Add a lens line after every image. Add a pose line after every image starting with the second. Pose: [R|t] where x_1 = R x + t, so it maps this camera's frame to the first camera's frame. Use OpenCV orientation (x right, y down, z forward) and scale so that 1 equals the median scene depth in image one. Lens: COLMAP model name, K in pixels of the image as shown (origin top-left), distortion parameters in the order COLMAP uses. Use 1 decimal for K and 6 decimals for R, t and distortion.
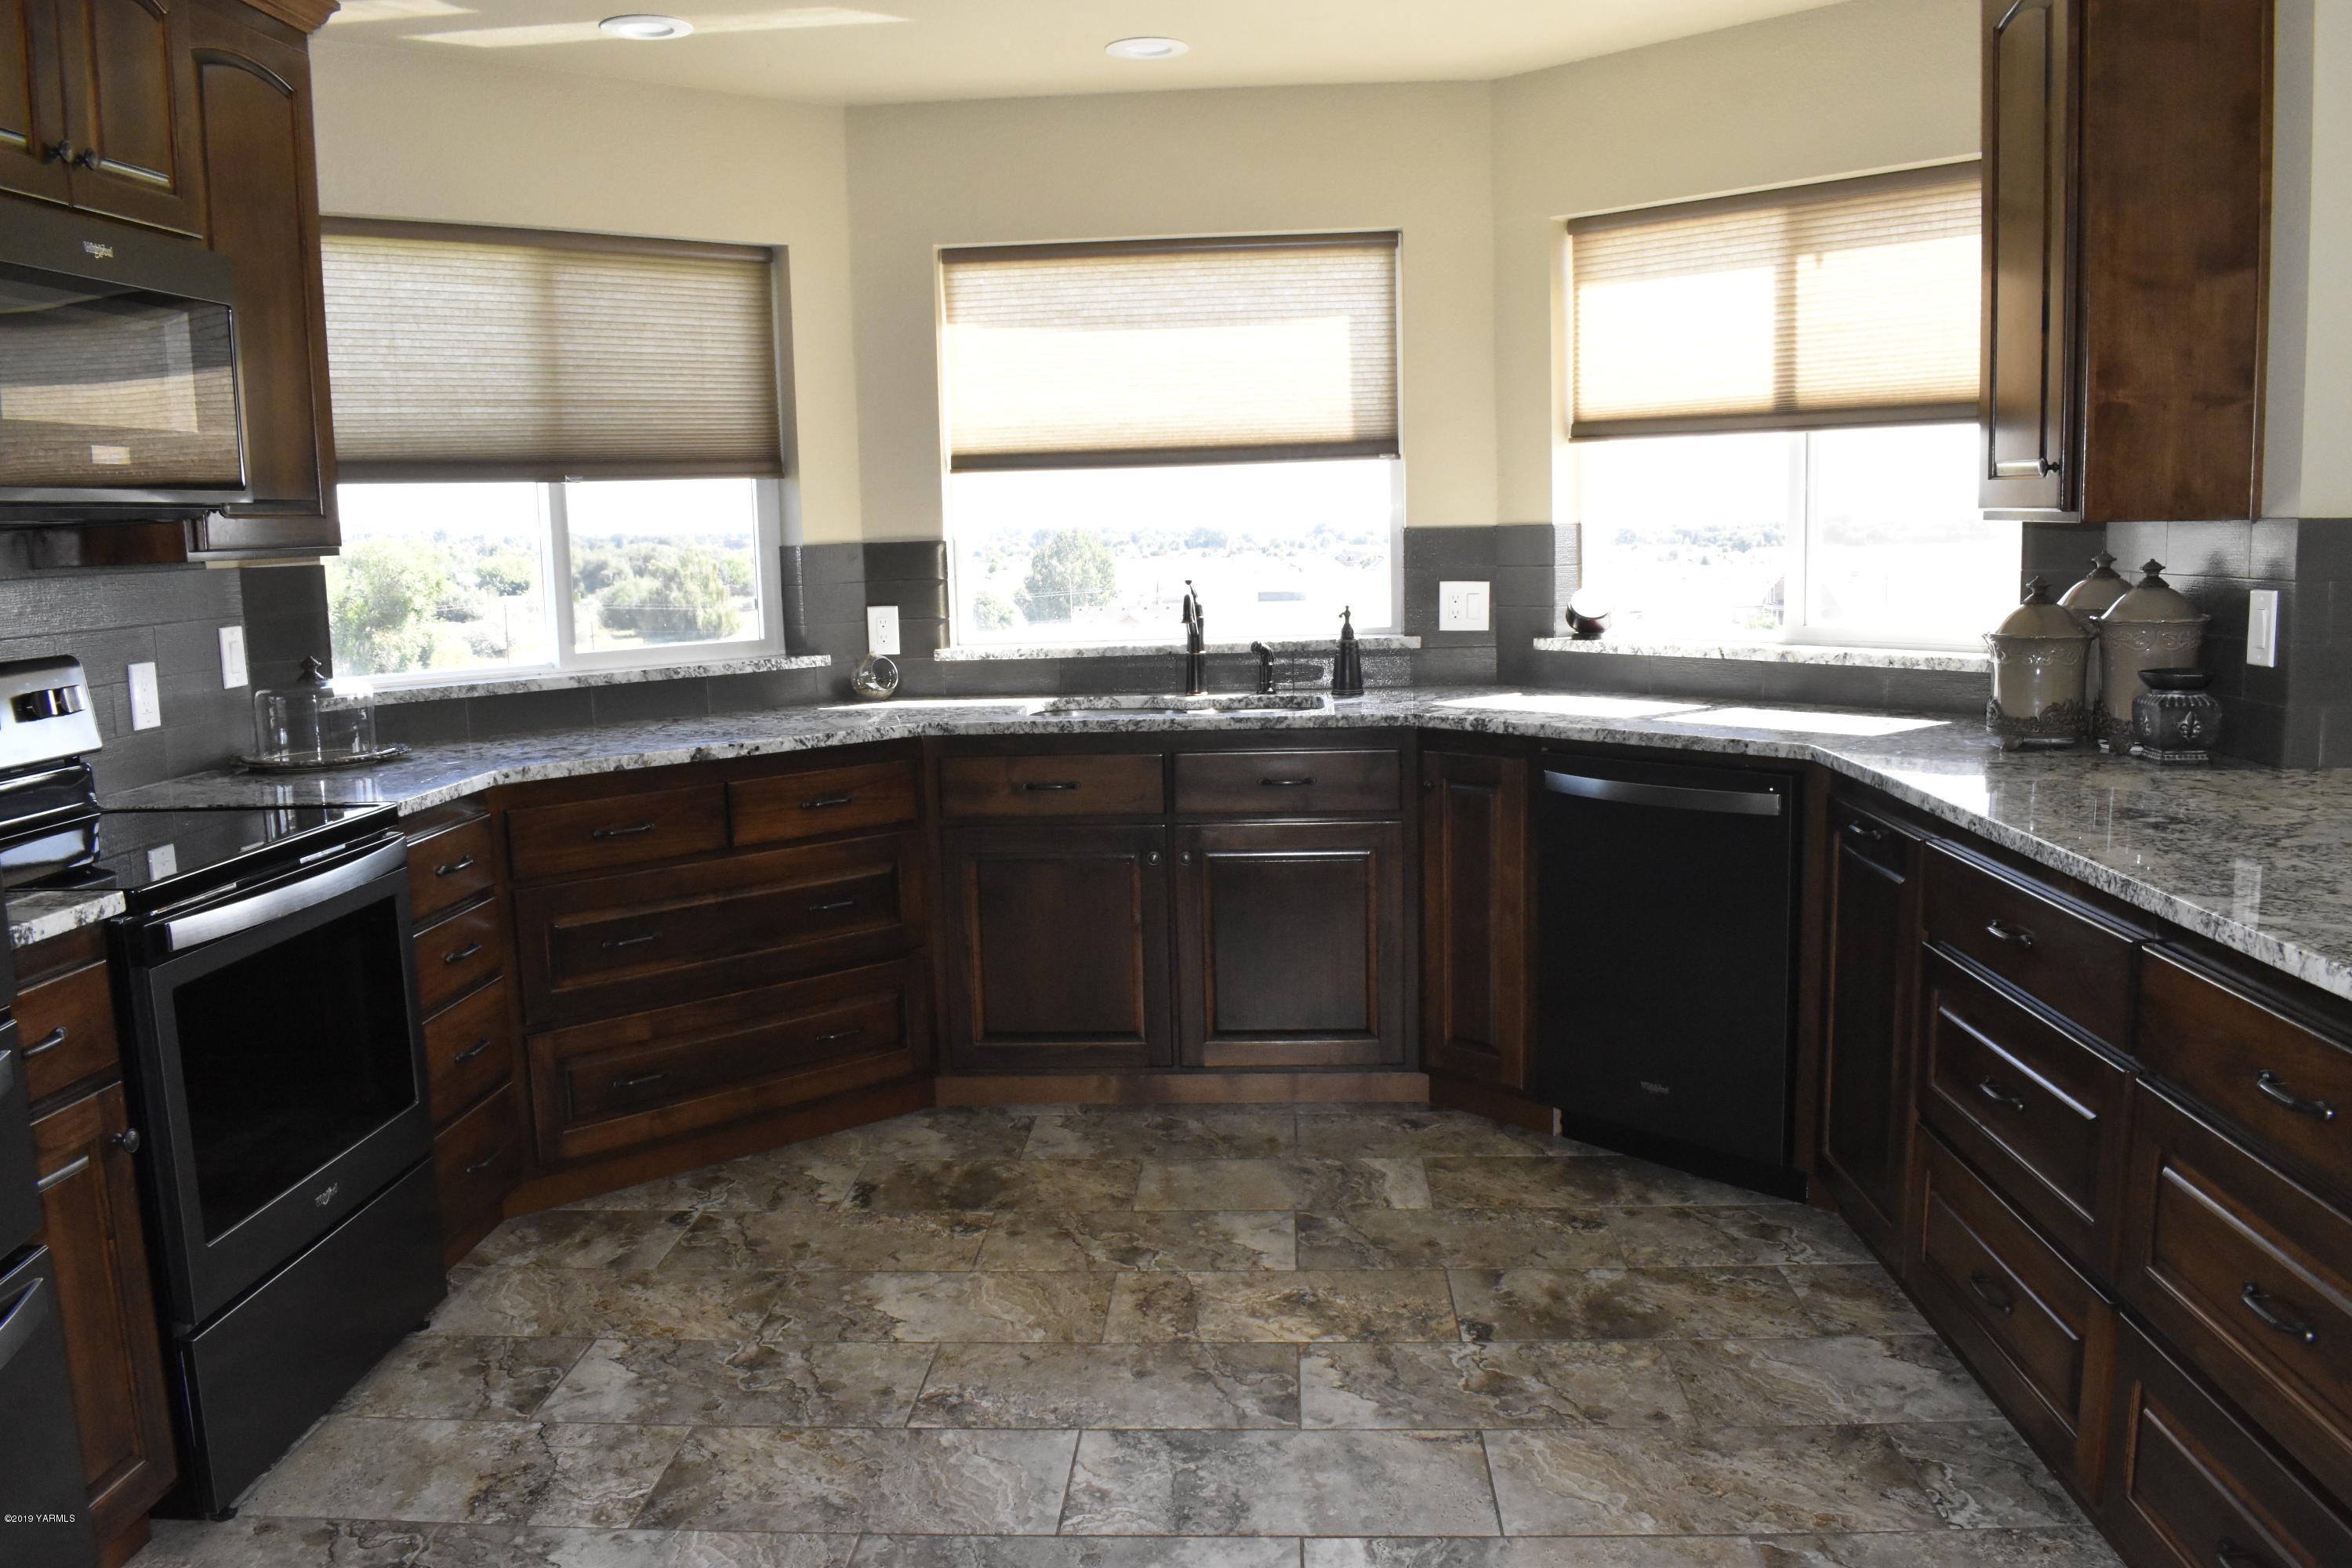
lens RADIAL K [[1849.4, 0, 1160.9], [0, 1849.4, 766.2], [0, 0, 1]] dist [-0.099218, 0.020600]
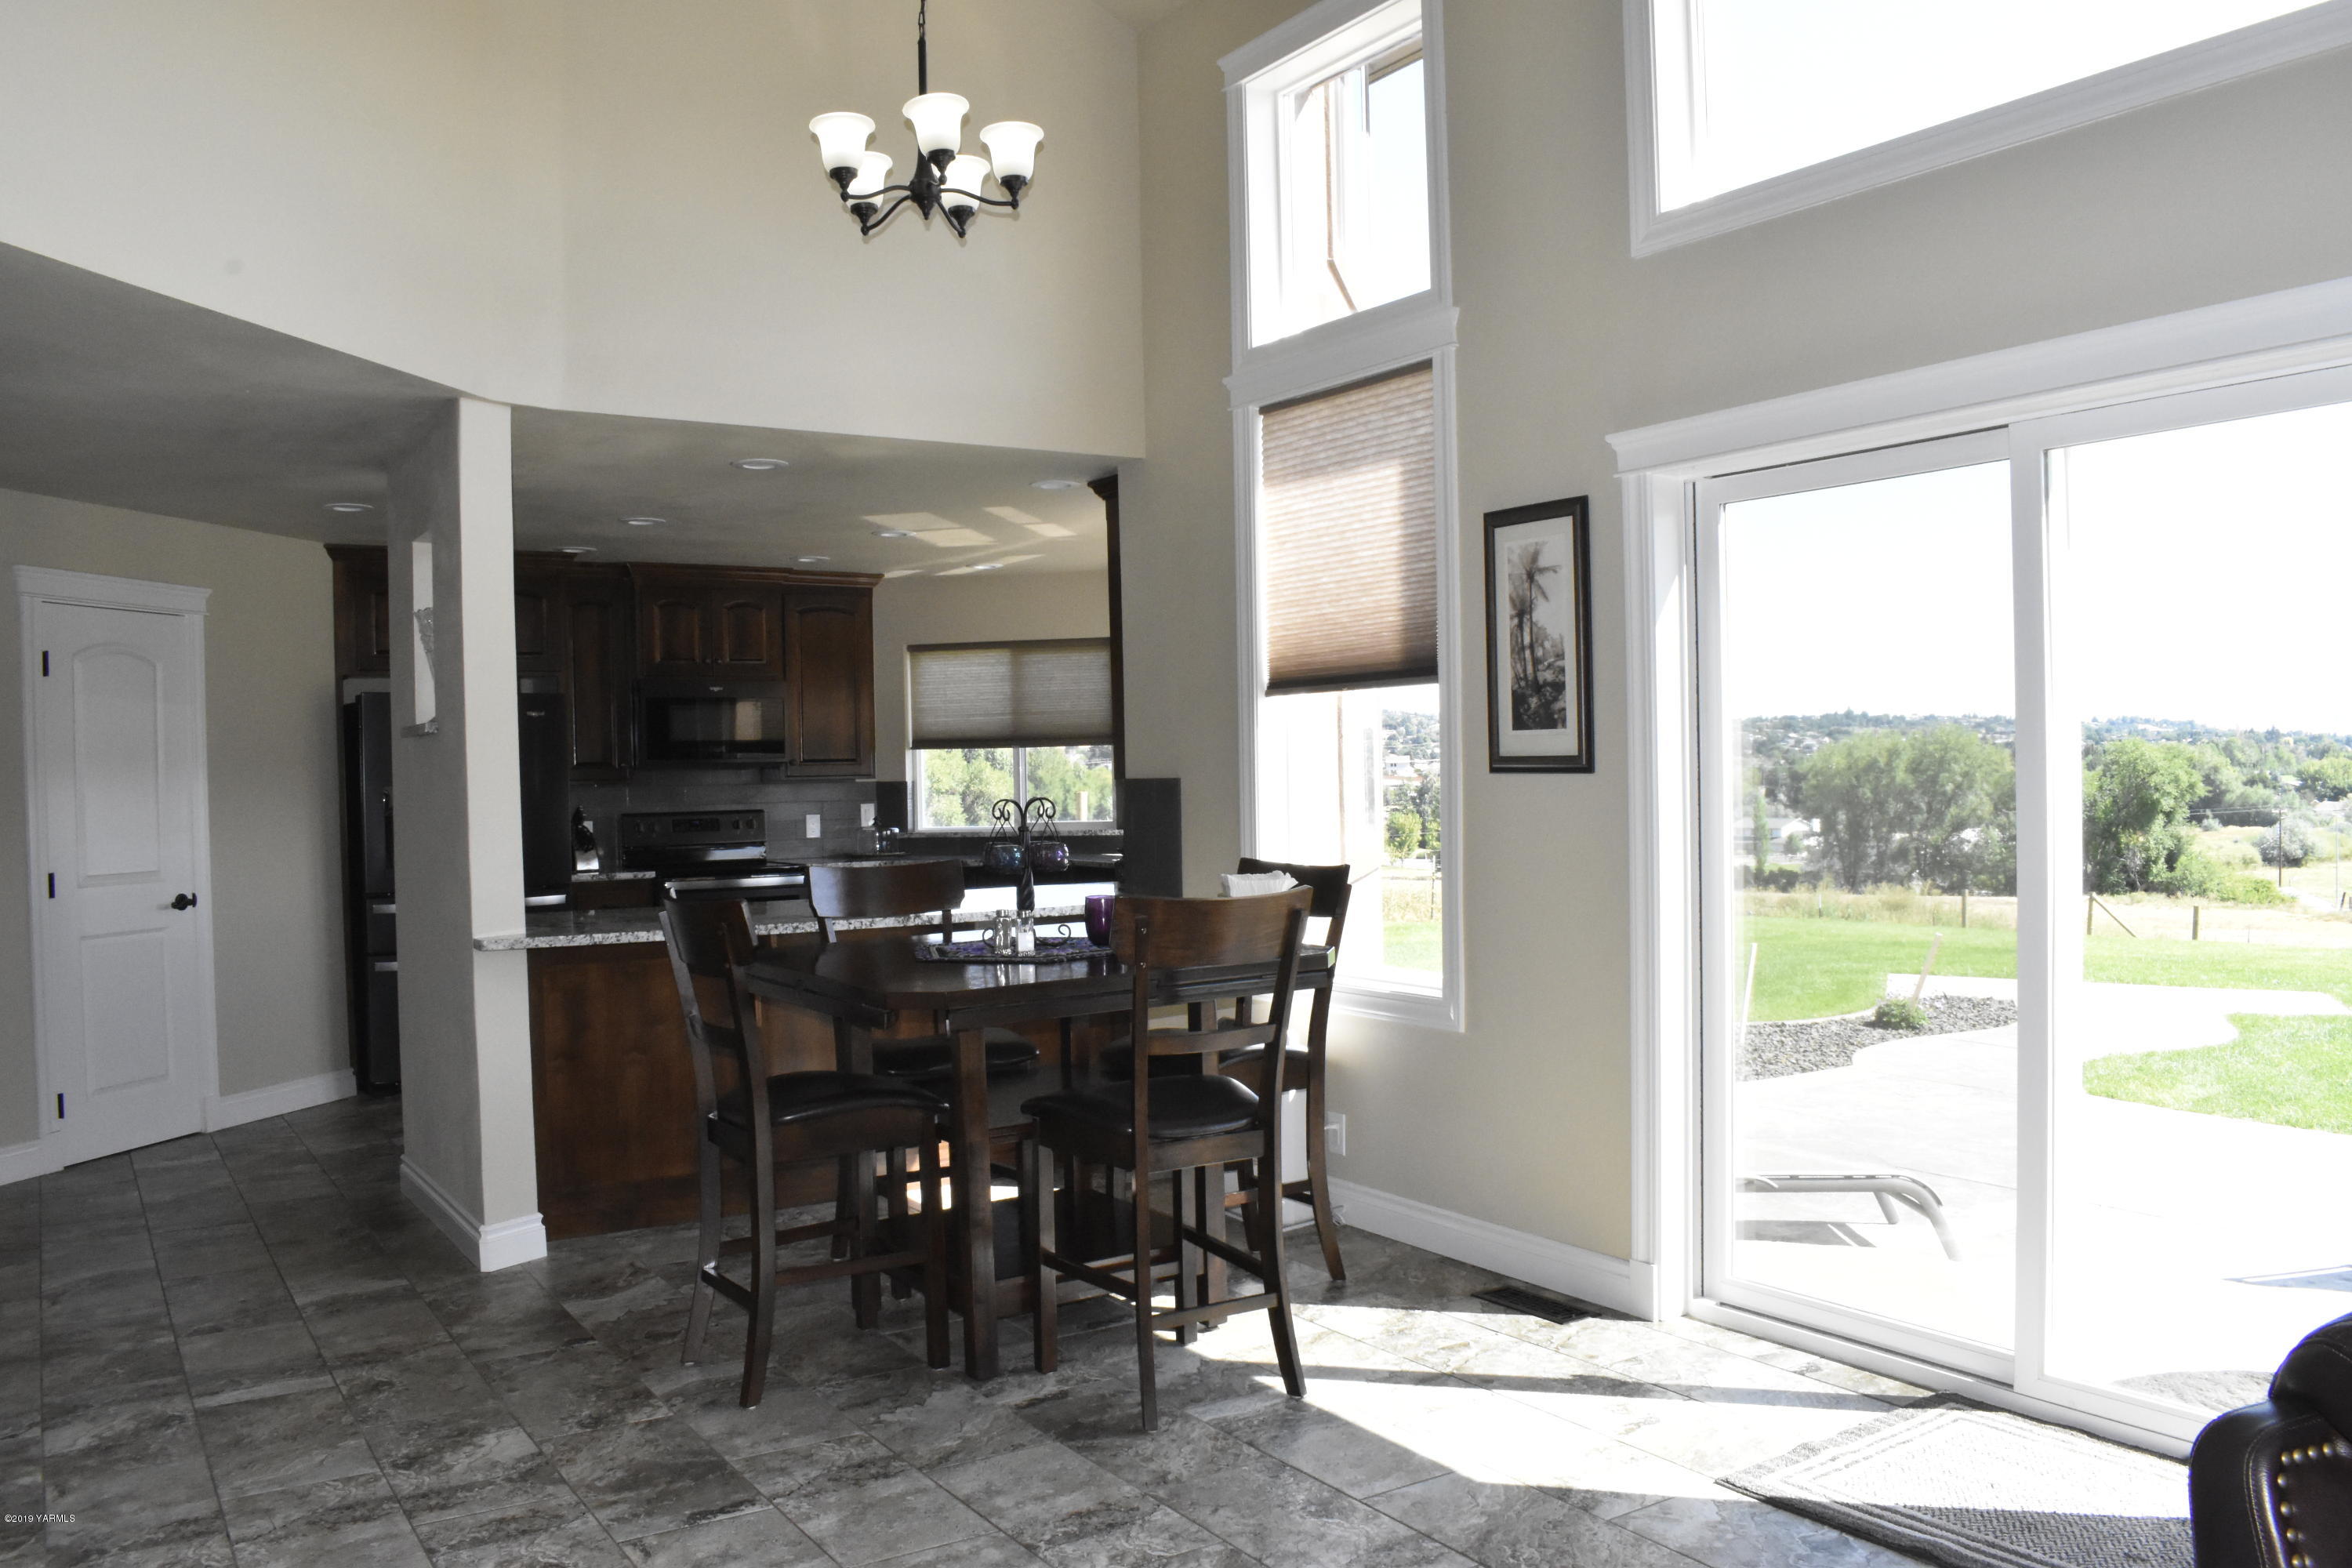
lens RADIAL K [[1849.4, 0, 1184.8], [0, 1849.4, 782.7], [0, 0, 1]] dist [-0.099218, 0.020600]
pose [[0.577042, 0.019968, -0.816471, 1.576576], [-0.100611, 0.993824, -0.046801, -0.022964], [0.810494, 0.109152, 0.575487, -0.149790]]
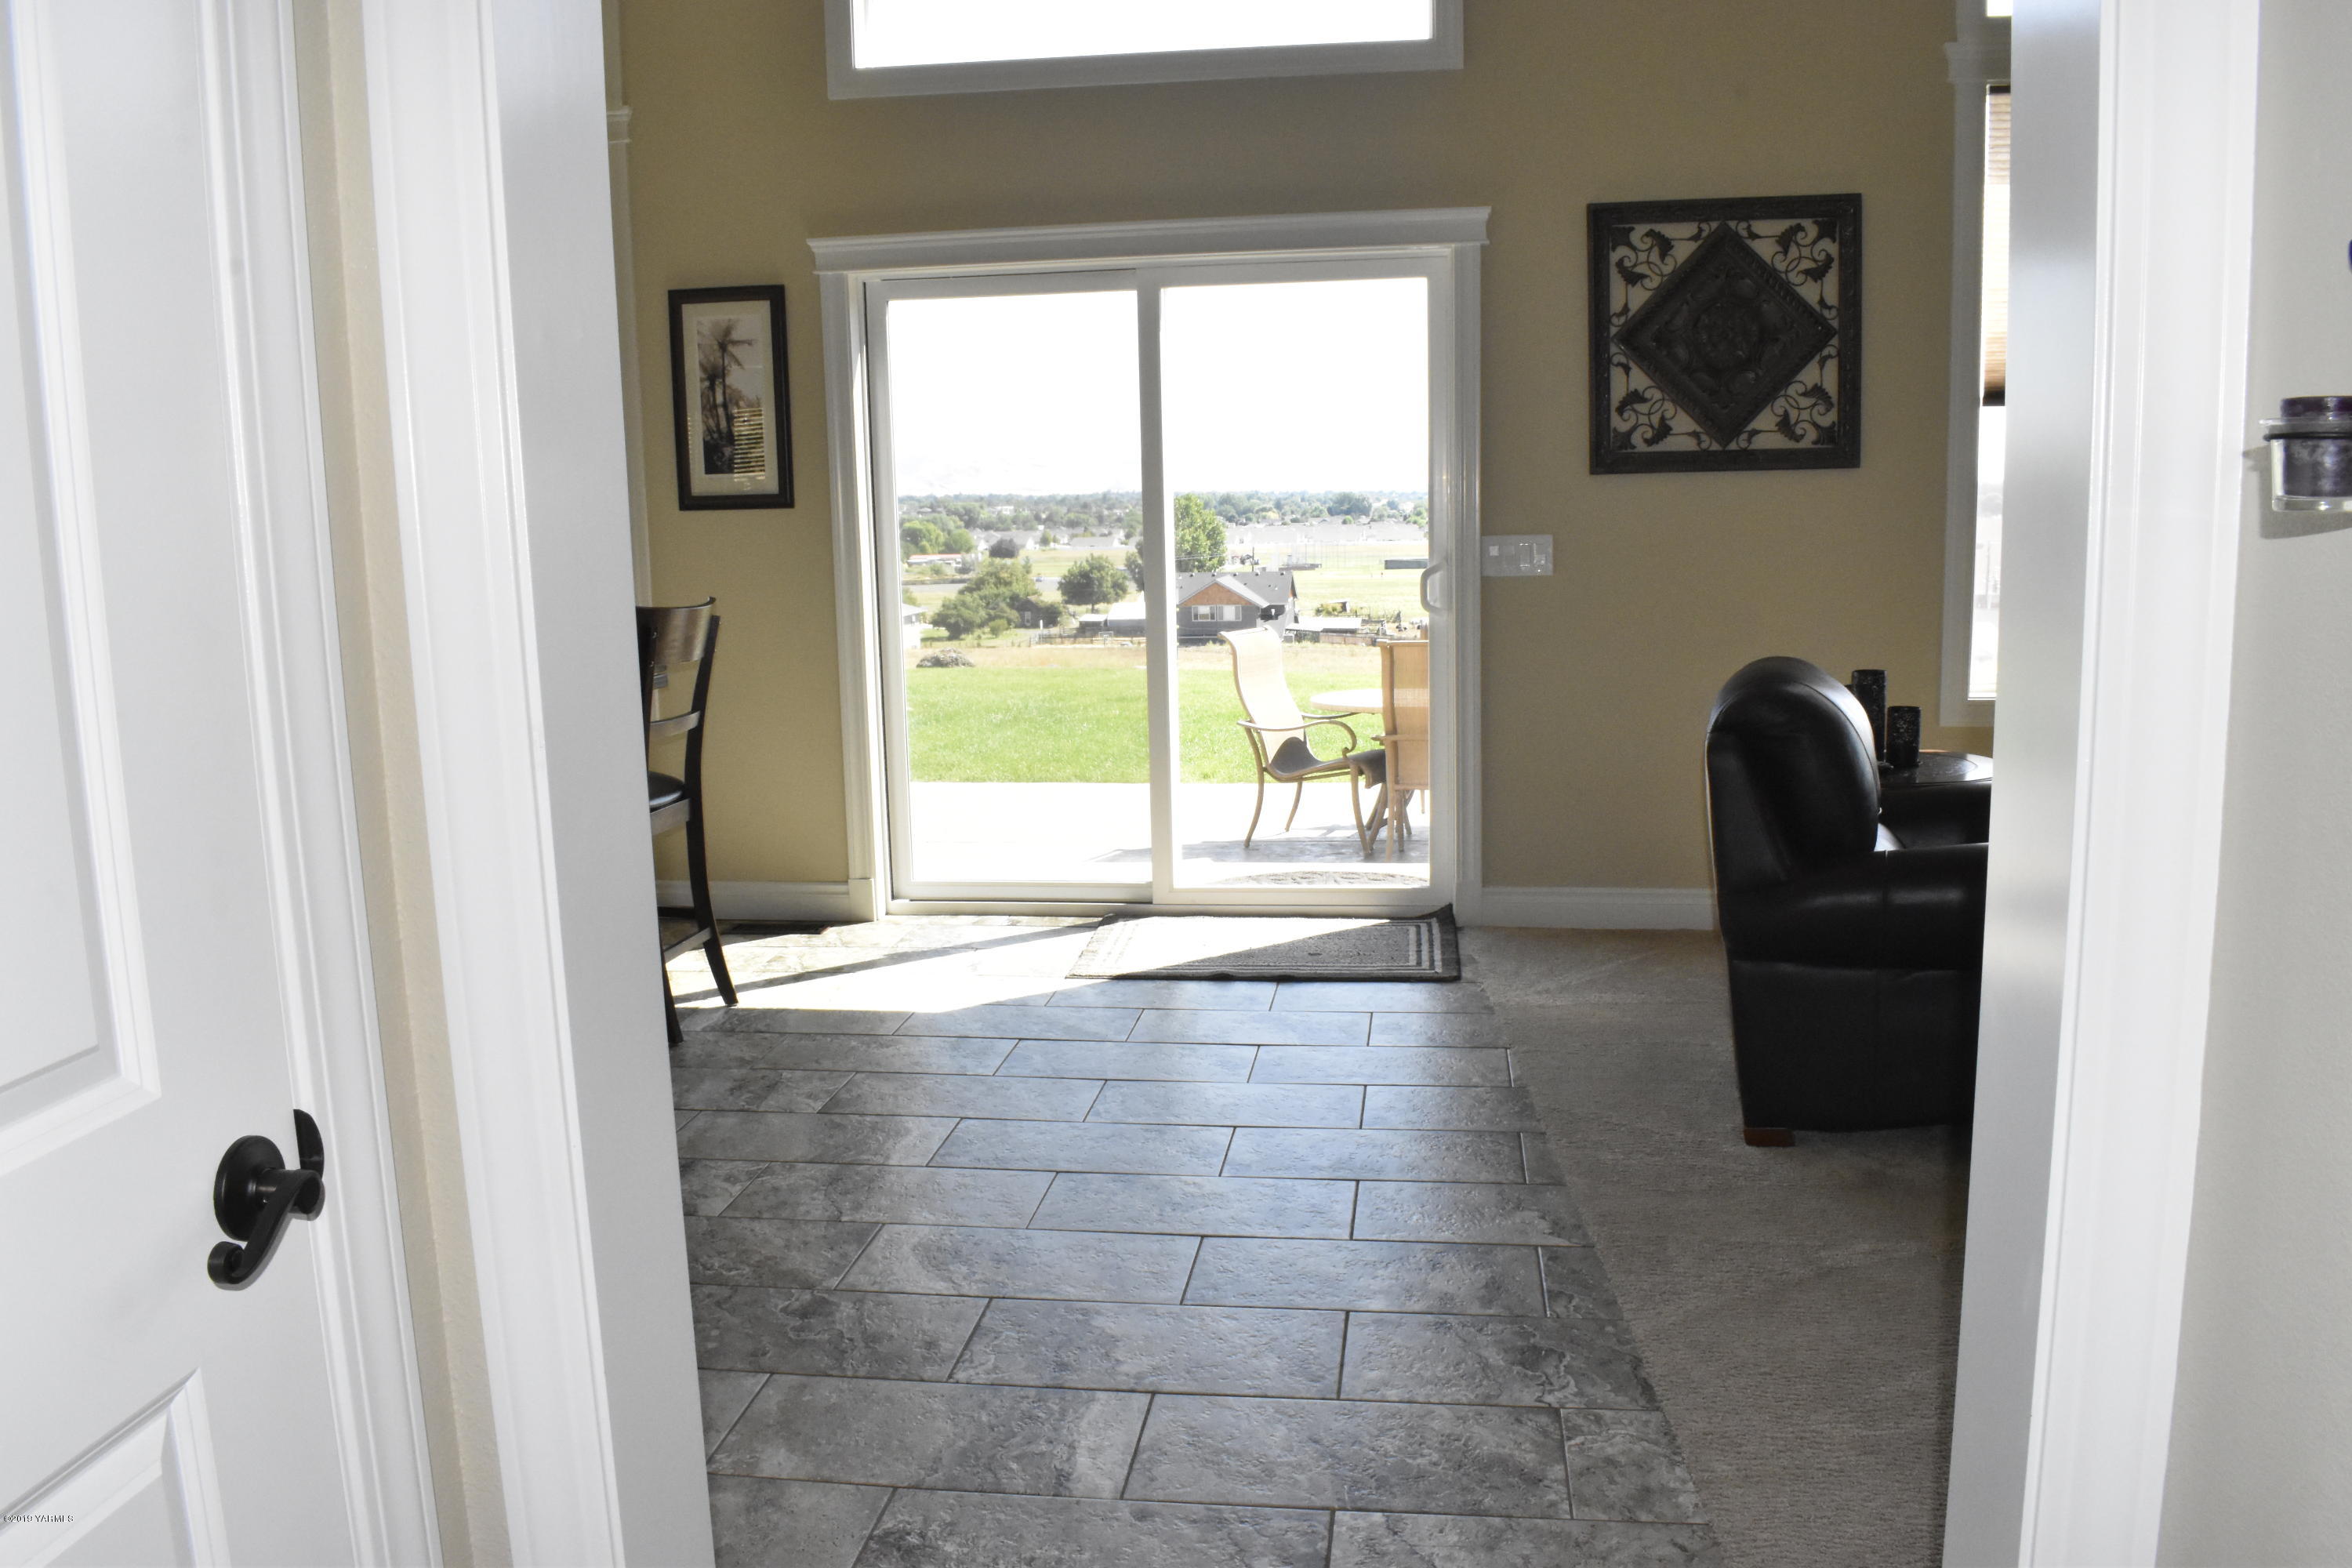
lens RADIAL K [[1849.4, 0, 1176.6], [0, 1849.4, 777.3], [0, 0, 1]] dist [-0.099218, 0.020600]
pose [[0.994685, 0.011485, -0.102322, 1.283422], [-0.008813, 0.999609, 0.026523, 0.052127], [0.102586, -0.025480, 0.994398, -0.628178]]
